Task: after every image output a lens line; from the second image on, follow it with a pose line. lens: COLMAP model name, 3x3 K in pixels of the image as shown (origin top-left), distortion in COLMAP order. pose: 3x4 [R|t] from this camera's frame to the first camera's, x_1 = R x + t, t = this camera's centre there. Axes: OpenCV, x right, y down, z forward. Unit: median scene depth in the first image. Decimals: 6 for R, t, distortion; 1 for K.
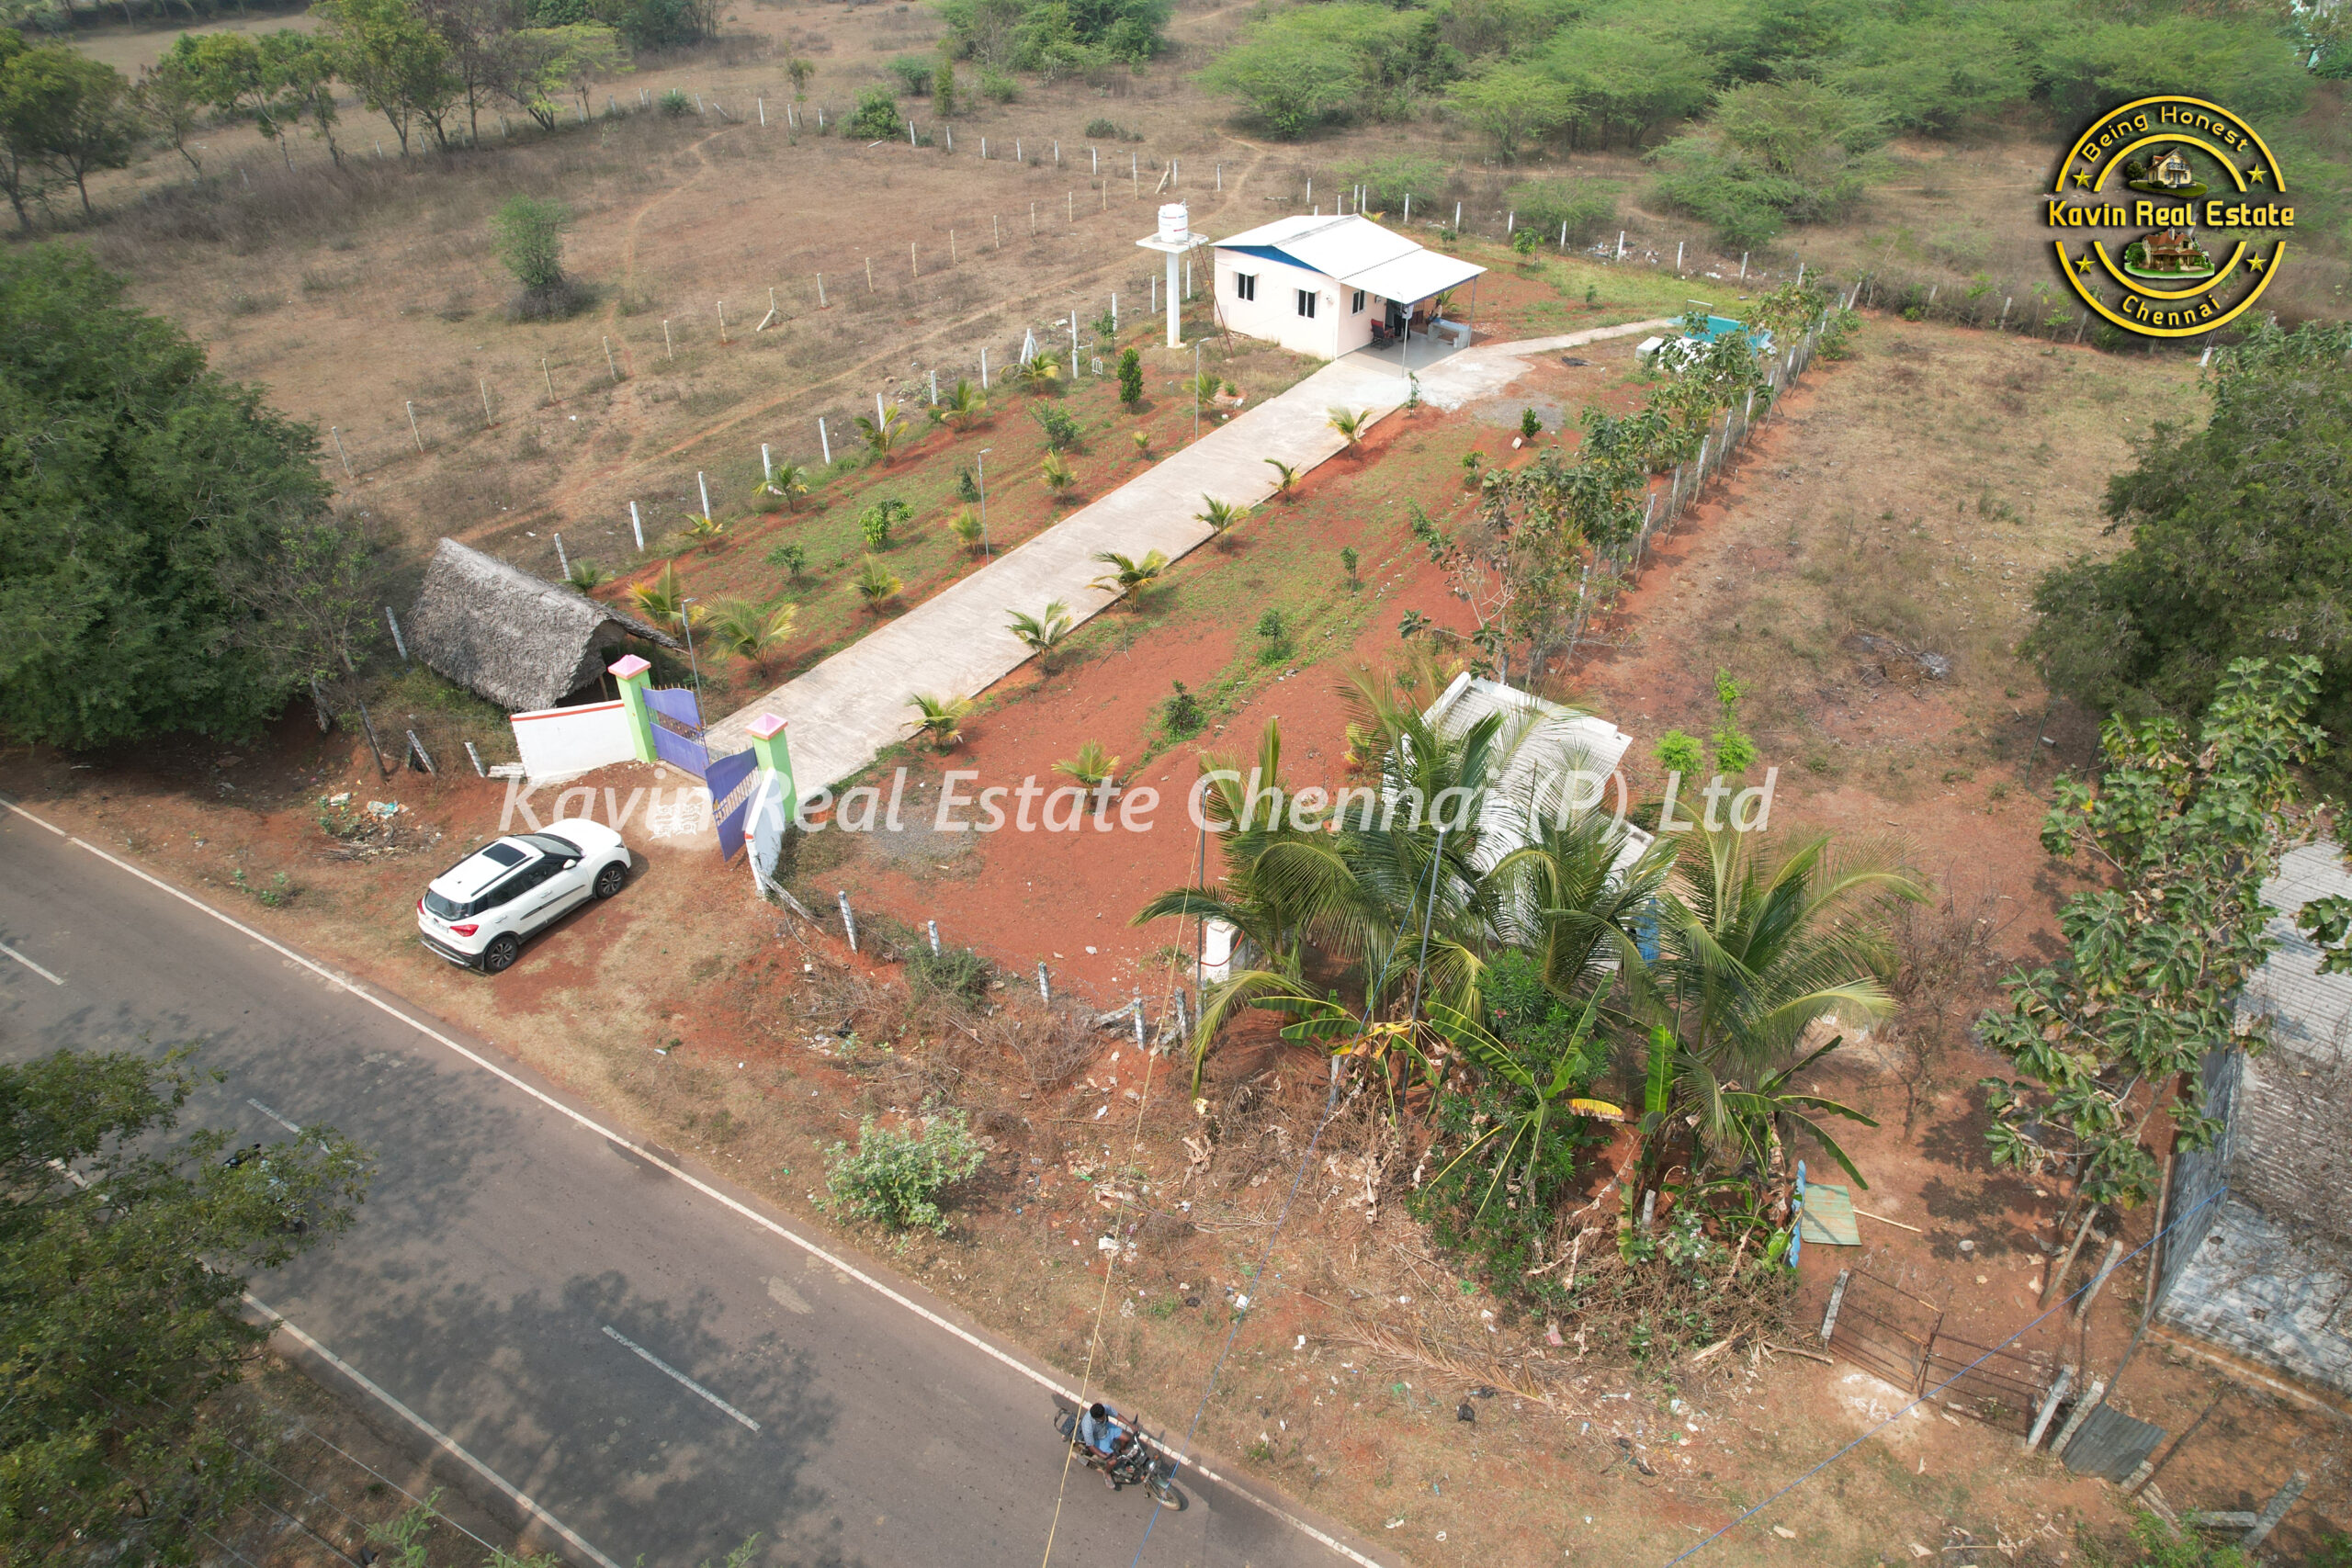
lens RADIAL K [[1499.7, 0, 1185.5], [0, 1499.7, 796.6], [0, 0, 1]] dist [-0.076346, 0.065832]
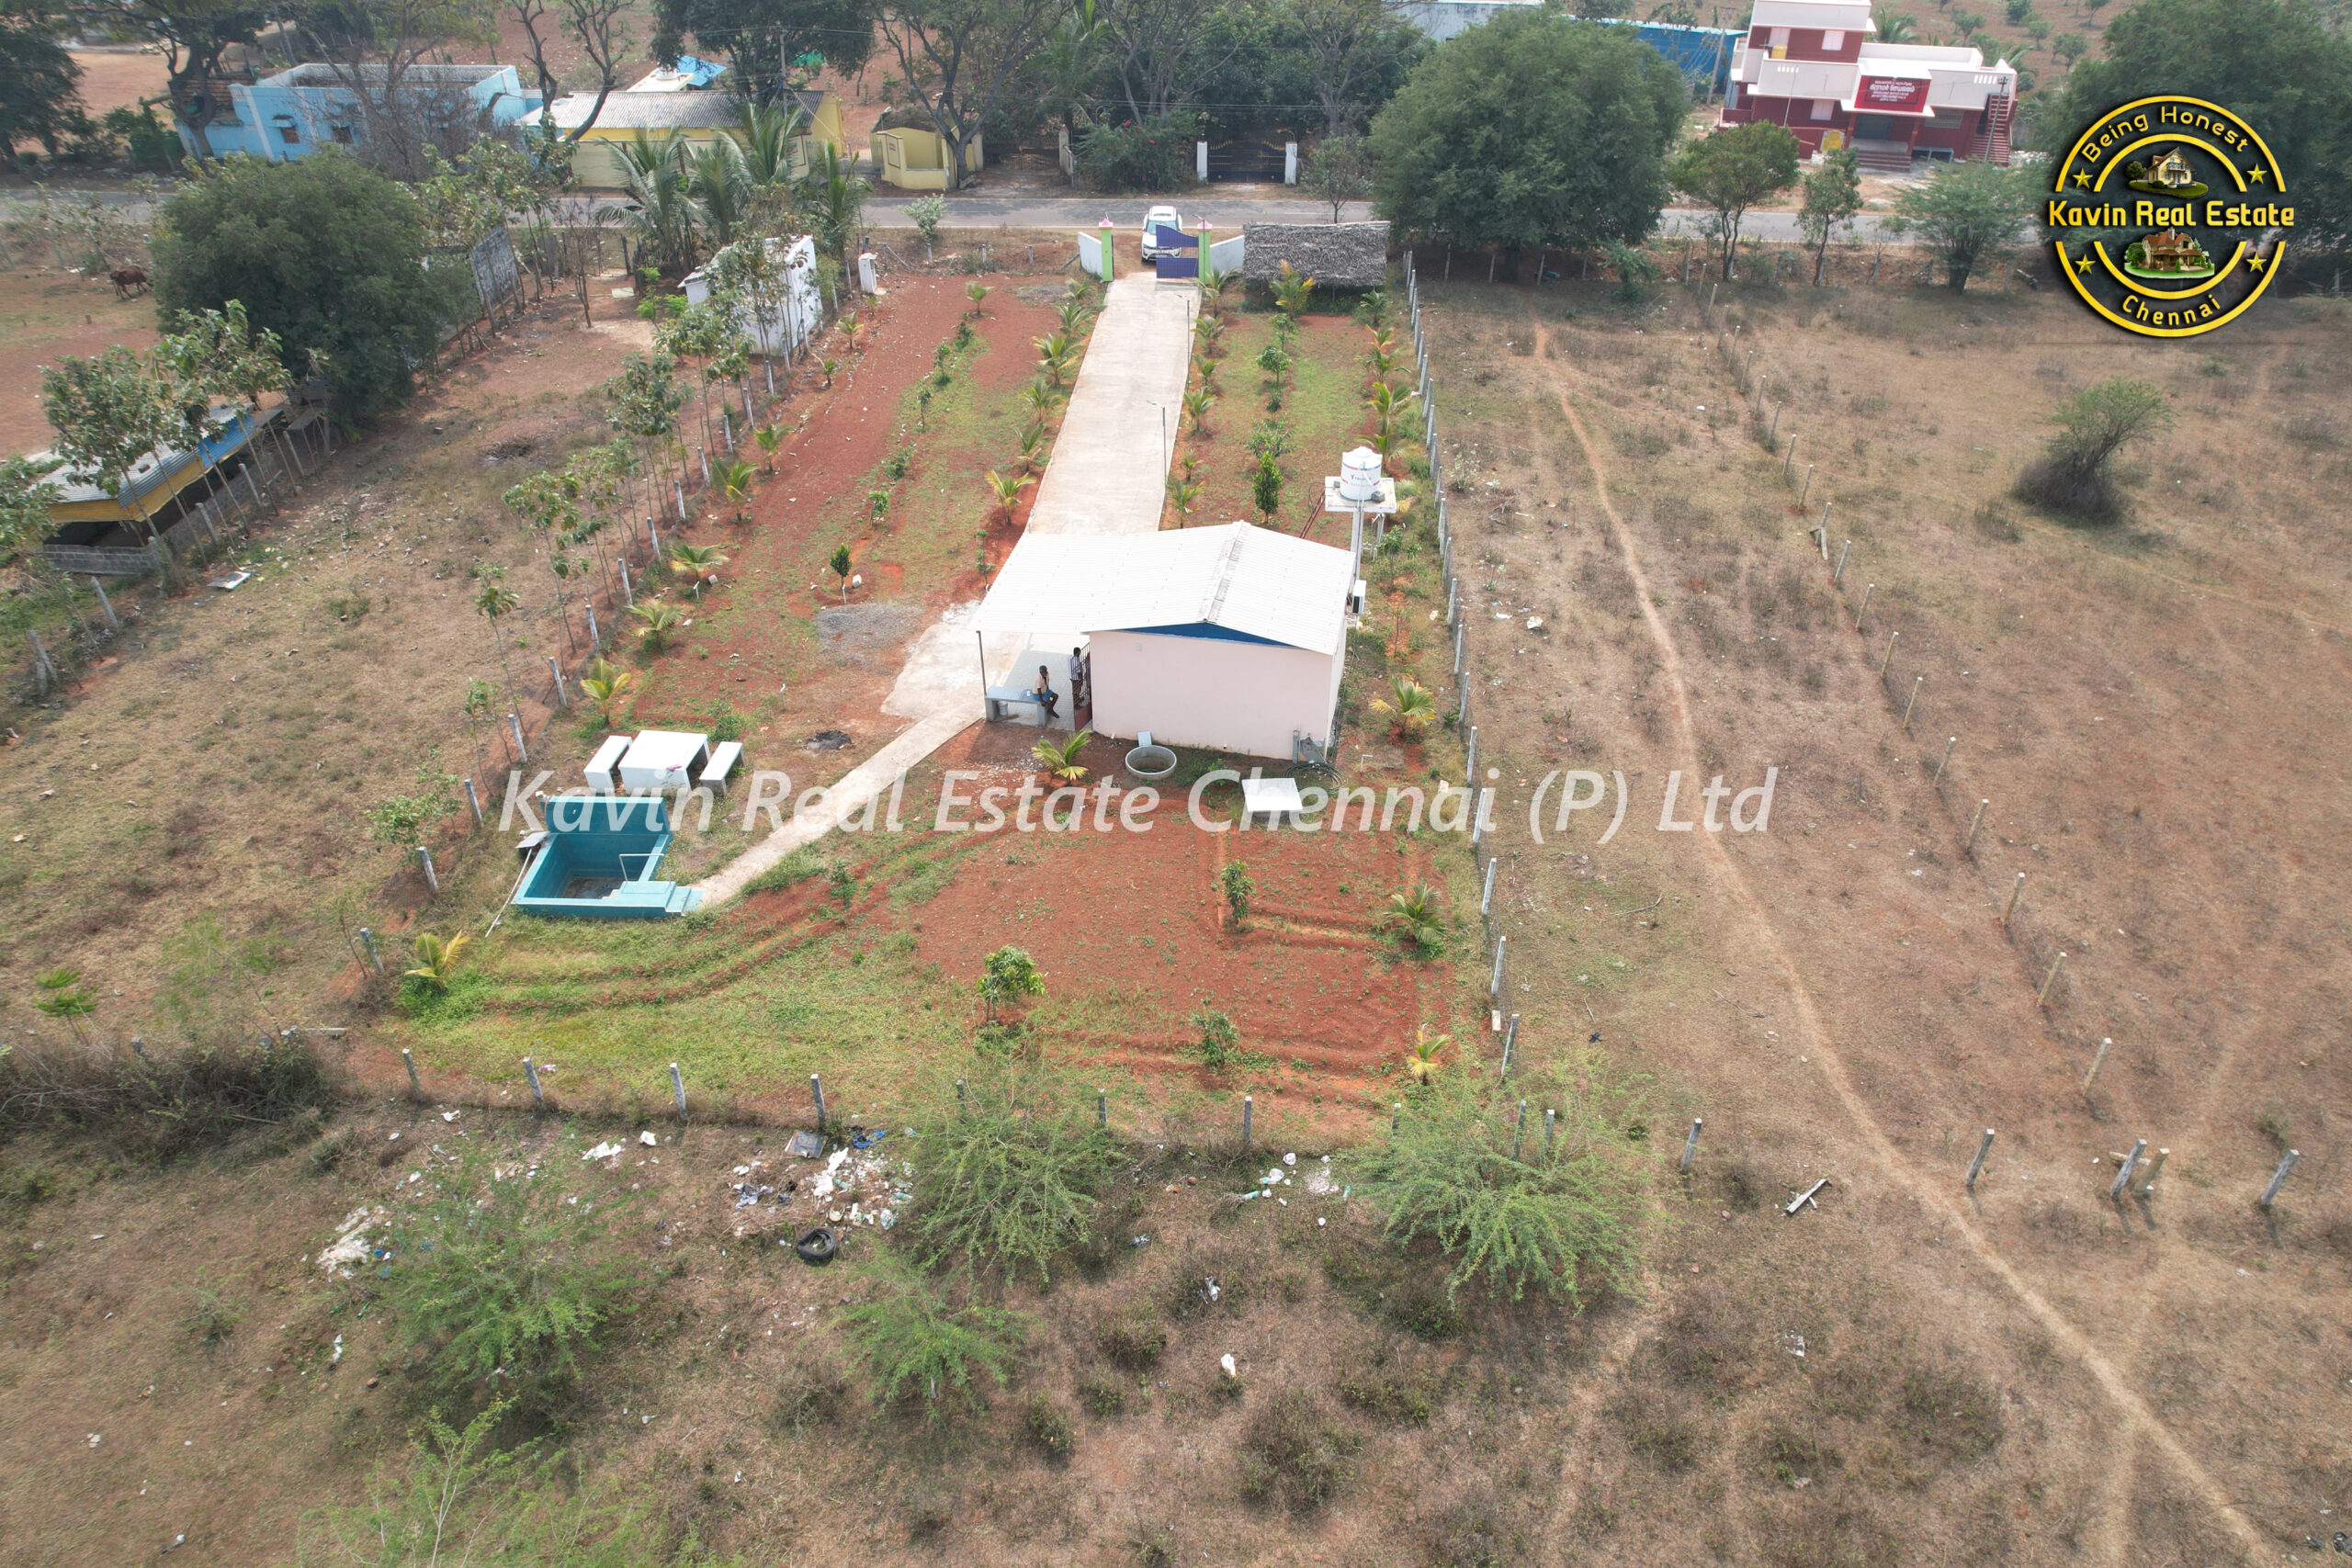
lens RADIAL K [[1499.7, 0, 1185.5], [0, 1499.7, 796.6], [0, 0, 1]] dist [-0.076346, 0.065832]
pose [[-0.860338, 0.307383, -0.406612, 0.477674], [-0.300147, 0.339246, 0.891529, -1.104492], [0.411983, 0.889060, -0.199606, 1.433153]]
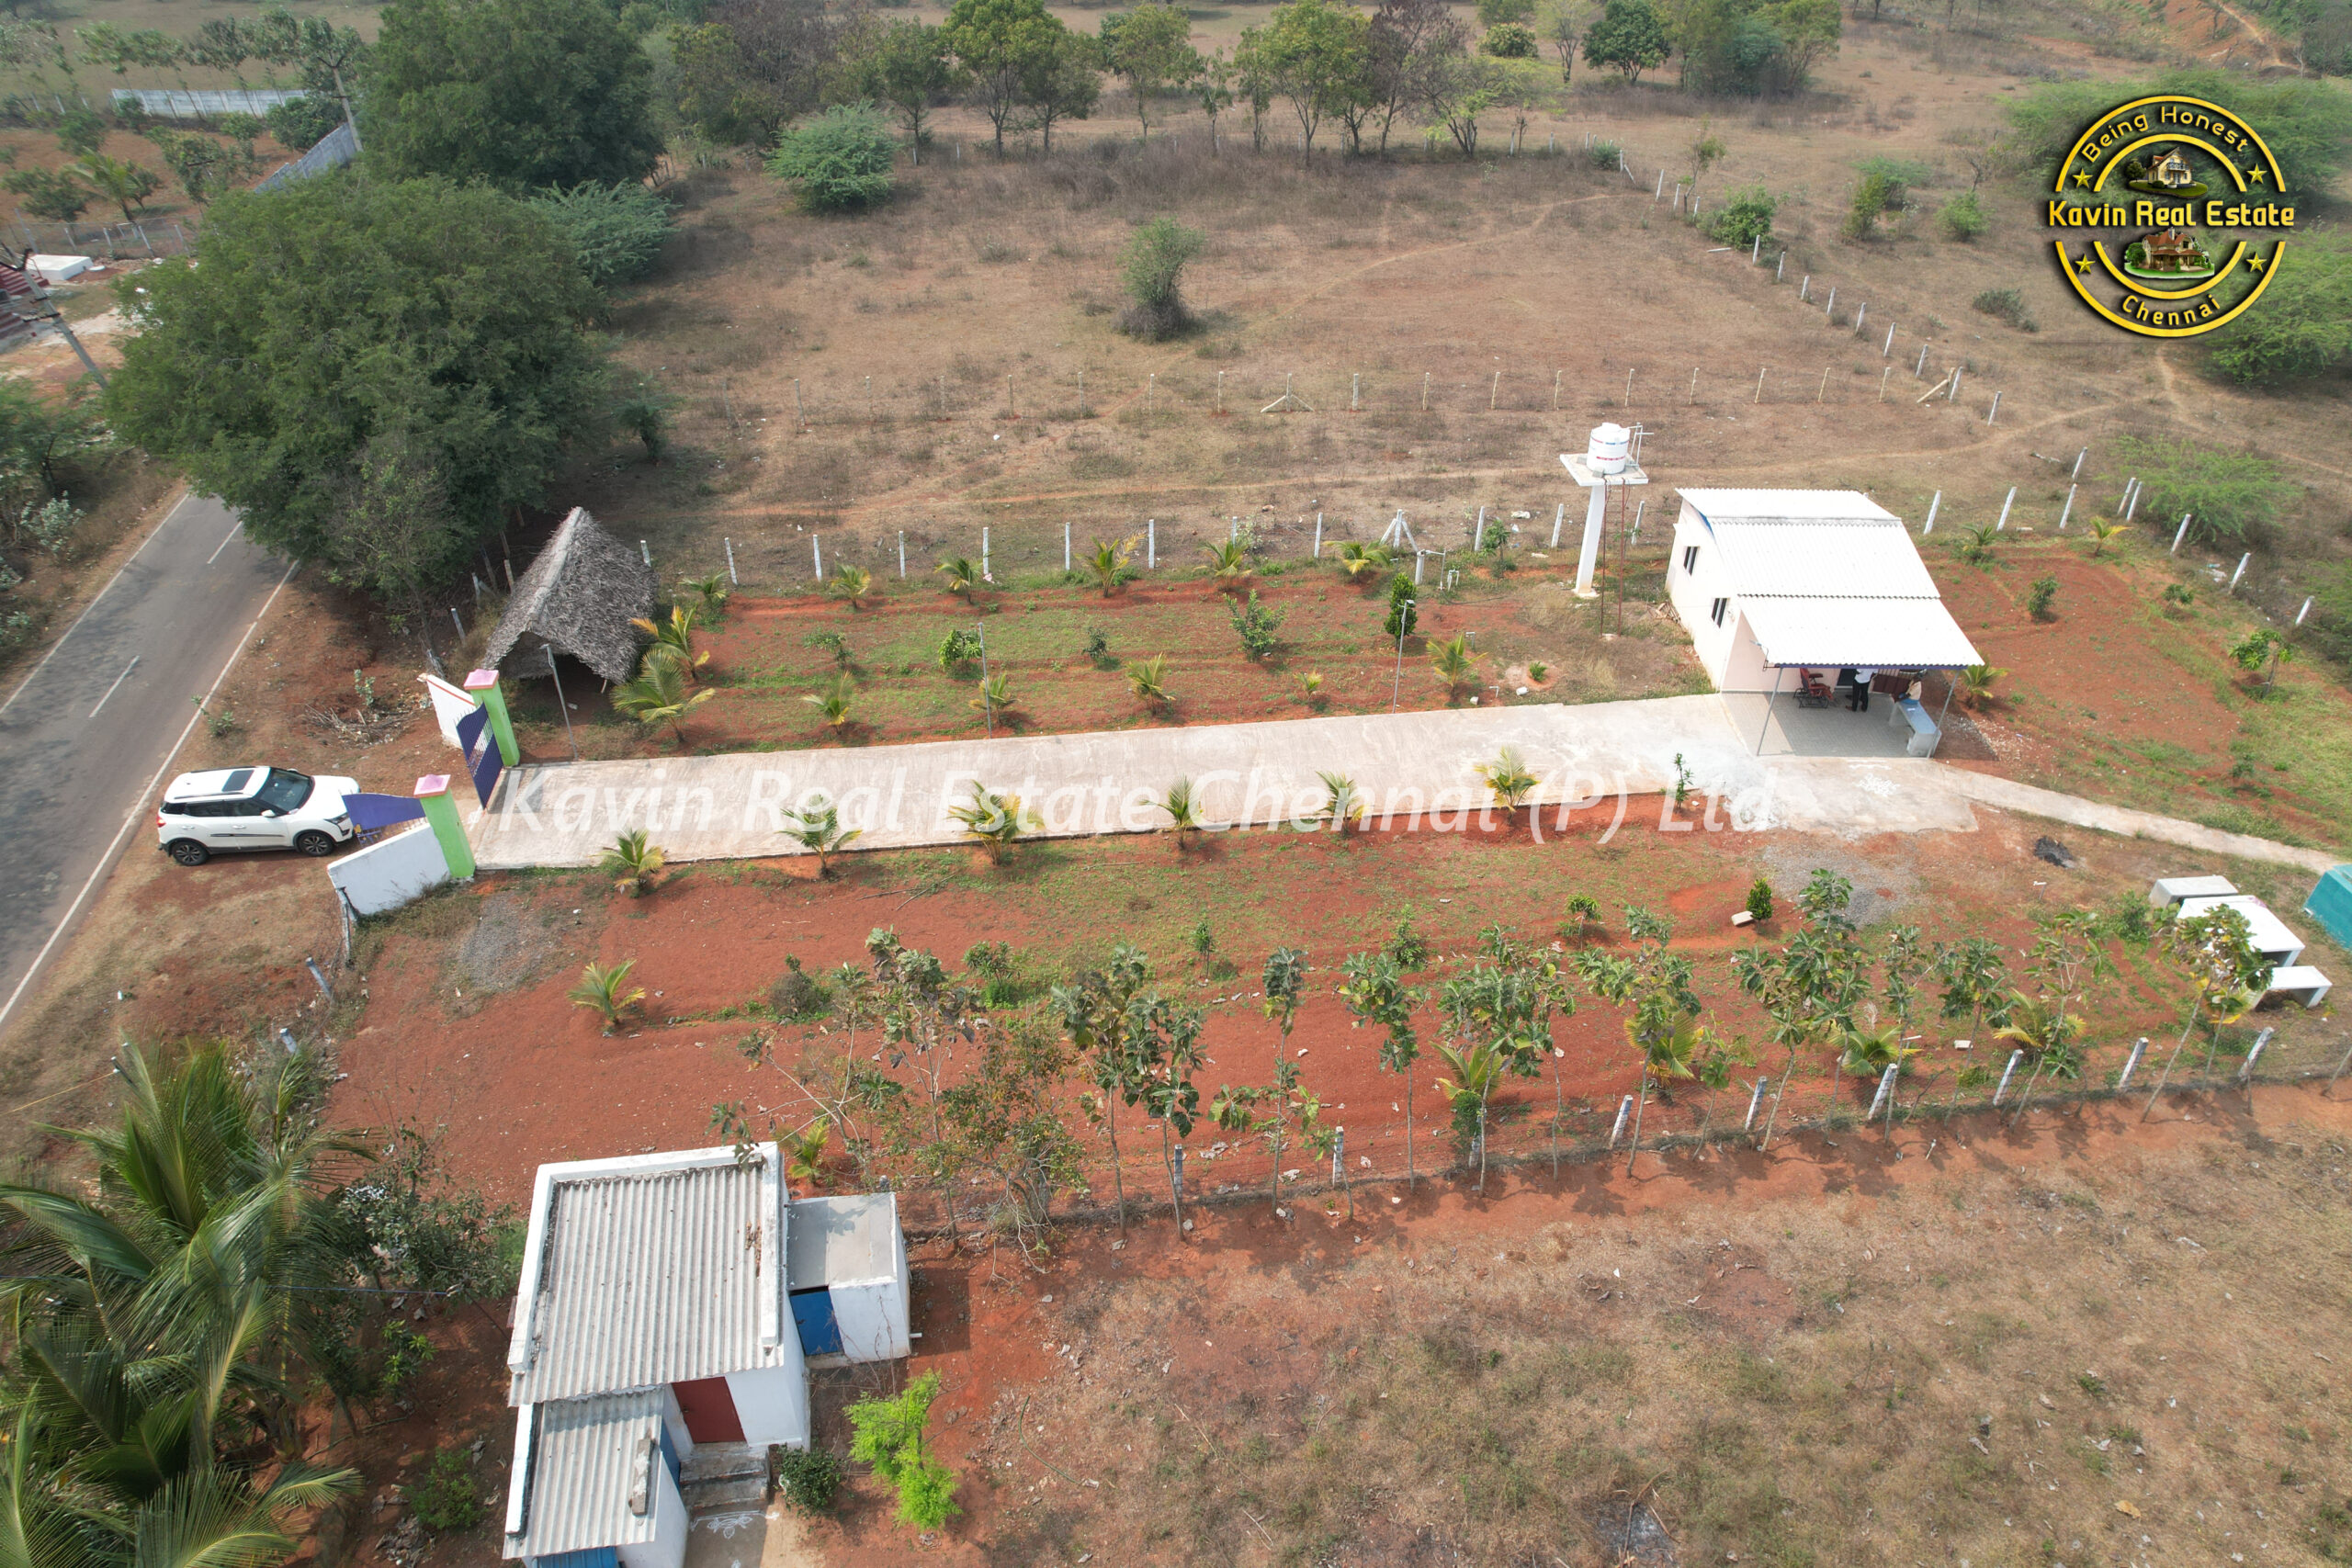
lens RADIAL K [[1499.7, 0, 1185.5], [0, 1499.7, 796.6], [0, 0, 1]] dist [-0.076346, 0.065832]
pose [[0.656640, 0.452385, -0.603466, 0.450676], [-0.450606, 0.876947, 0.167088, -0.294211], [0.604796, 0.162208, 0.779686, 0.337860]]
